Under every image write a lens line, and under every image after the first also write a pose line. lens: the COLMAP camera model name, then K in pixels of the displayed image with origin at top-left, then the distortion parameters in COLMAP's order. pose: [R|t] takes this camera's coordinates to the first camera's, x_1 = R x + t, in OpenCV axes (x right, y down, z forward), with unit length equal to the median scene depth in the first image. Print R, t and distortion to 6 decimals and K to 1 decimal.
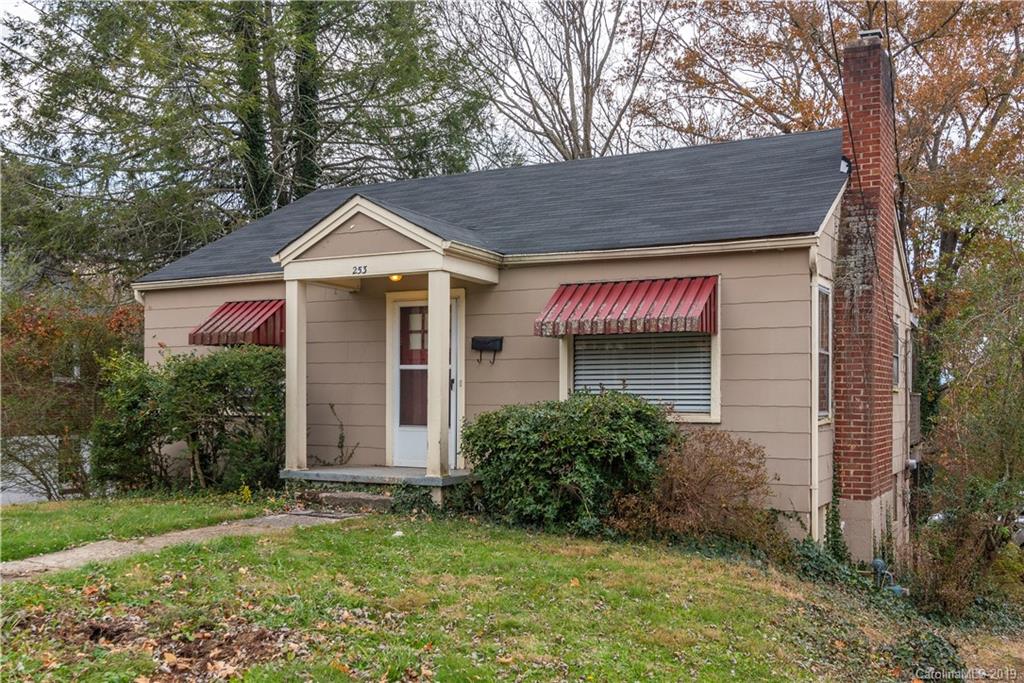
lens RADIAL K [[920.2, 0, 512.1], [0, 920.2, 349.0], [0, 0, 1]] dist [-0.069720, -0.003995]
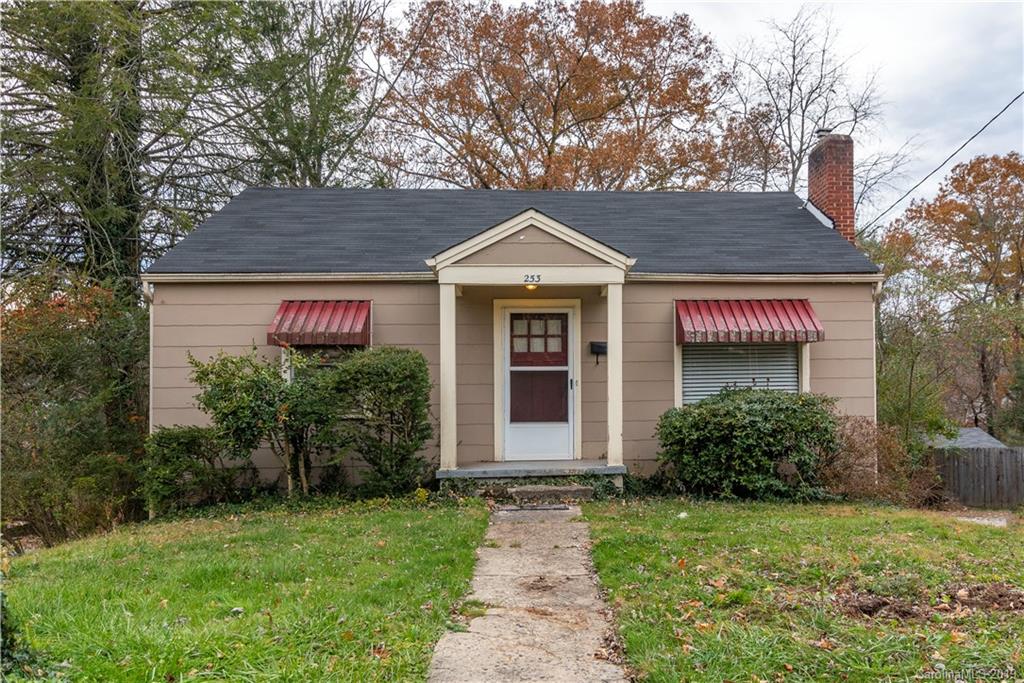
lens RADIAL K [[756.2, 0, 511.8], [0, 756.2, 335.8], [0, 0, 1]] dist [0.015631, 0.001768]
pose [[0.869401, 0.025026, 0.493473, -0.622956], [-0.008482, 0.999325, -0.035737, 0.013765], [-0.494034, 0.026884, 0.869027, 0.239233]]
